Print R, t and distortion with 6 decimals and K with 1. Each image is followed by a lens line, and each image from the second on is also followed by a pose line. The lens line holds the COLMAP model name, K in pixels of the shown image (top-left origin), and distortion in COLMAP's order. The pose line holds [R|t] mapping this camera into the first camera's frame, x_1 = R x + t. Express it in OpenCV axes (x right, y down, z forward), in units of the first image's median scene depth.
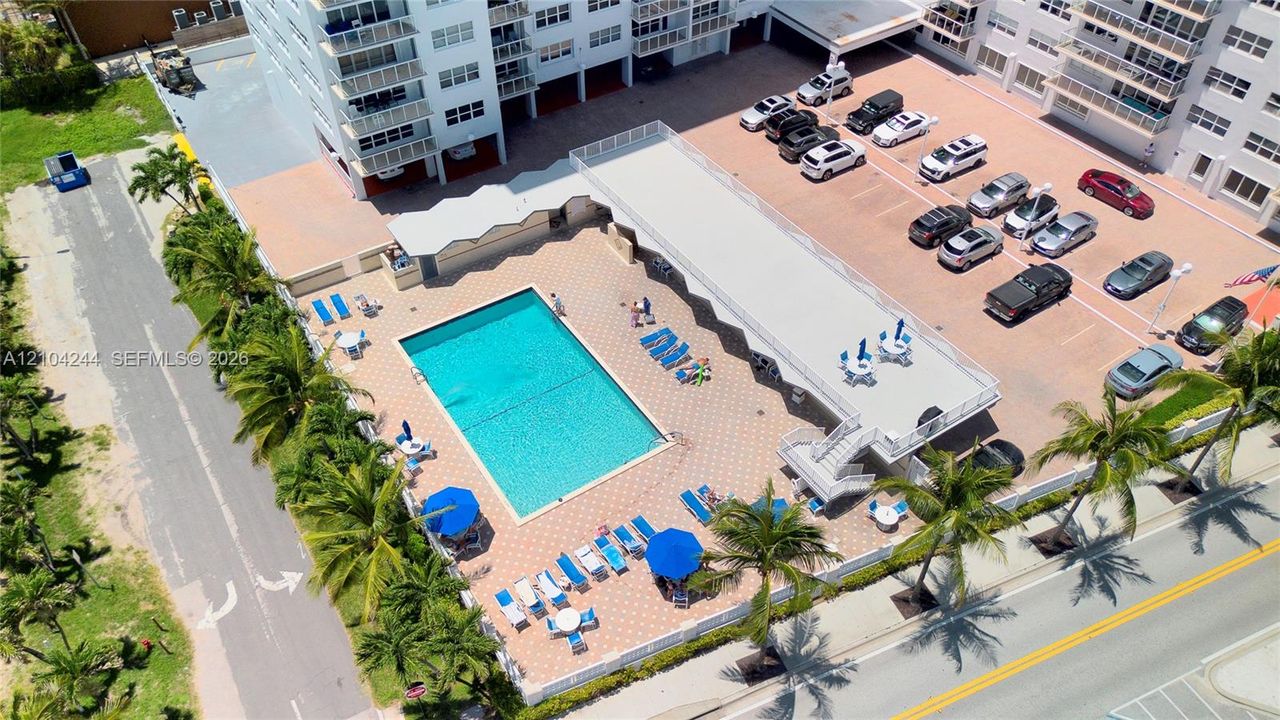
lens RADIAL K [[923.3, 0, 640.0], [0, 923.3, 360.0], [0, 0, 1]] dist [0.039657, 0.001645]
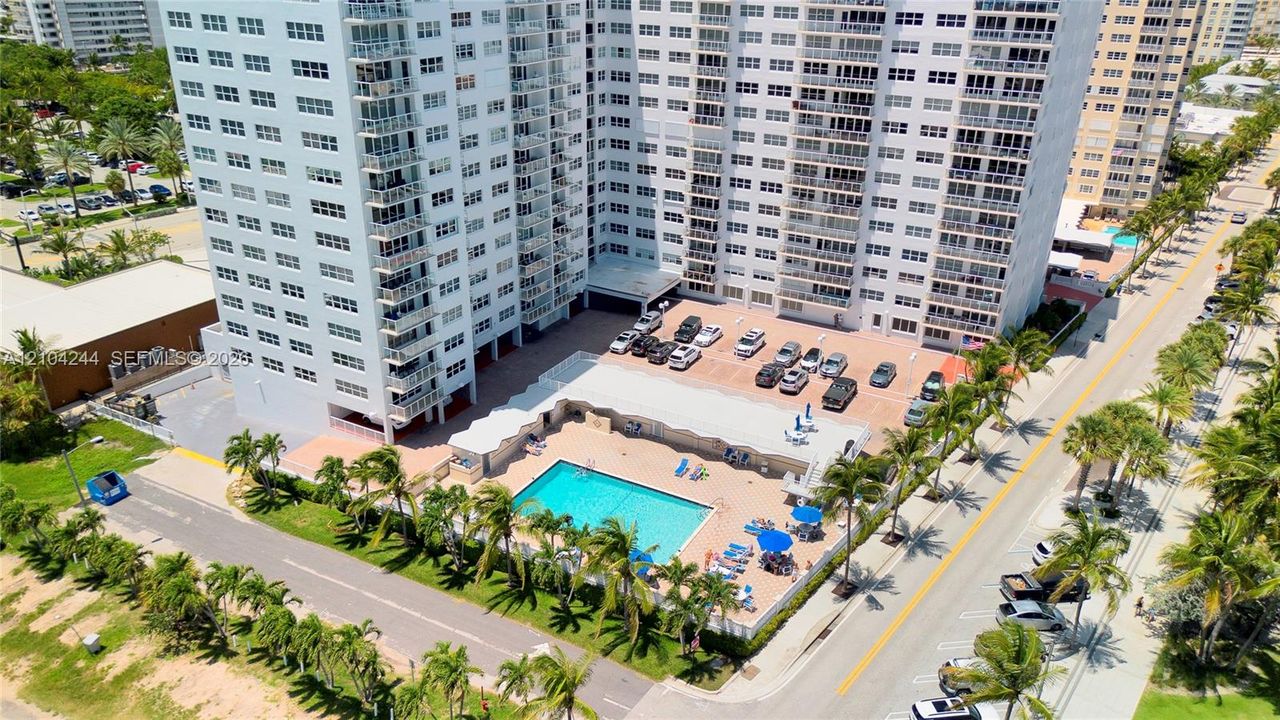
lens RADIAL K [[898.1, 0, 640.0], [0, 898.1, 360.0], [0, 0, 1]] dist [0.095376, -0.000580]
pose [[0.889071, -0.179635, 0.421052, -0.503933], [0.312725, 0.910042, -0.272077, 0.176701], [-0.334301, 0.373569, 0.865268, -0.272456]]
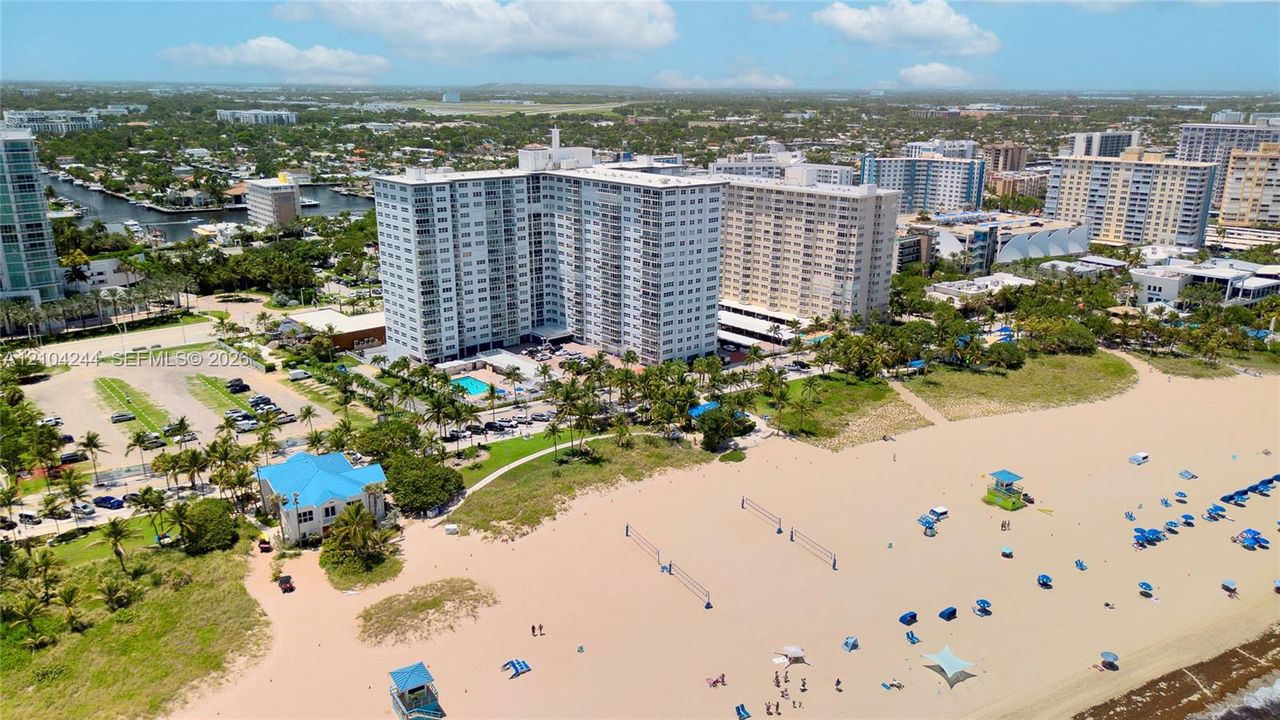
lens RADIAL K [[923.7, 0, 640.0], [0, 923.7, 360.0], [0, 0, 1]] dist [0.213164, 0.000251]
pose [[0.990734, -0.036149, 0.130914, 0.101344], [0.093441, 0.880950, -0.463891, 1.766212], [-0.098560, 0.471826, 0.876166, -2.663627]]
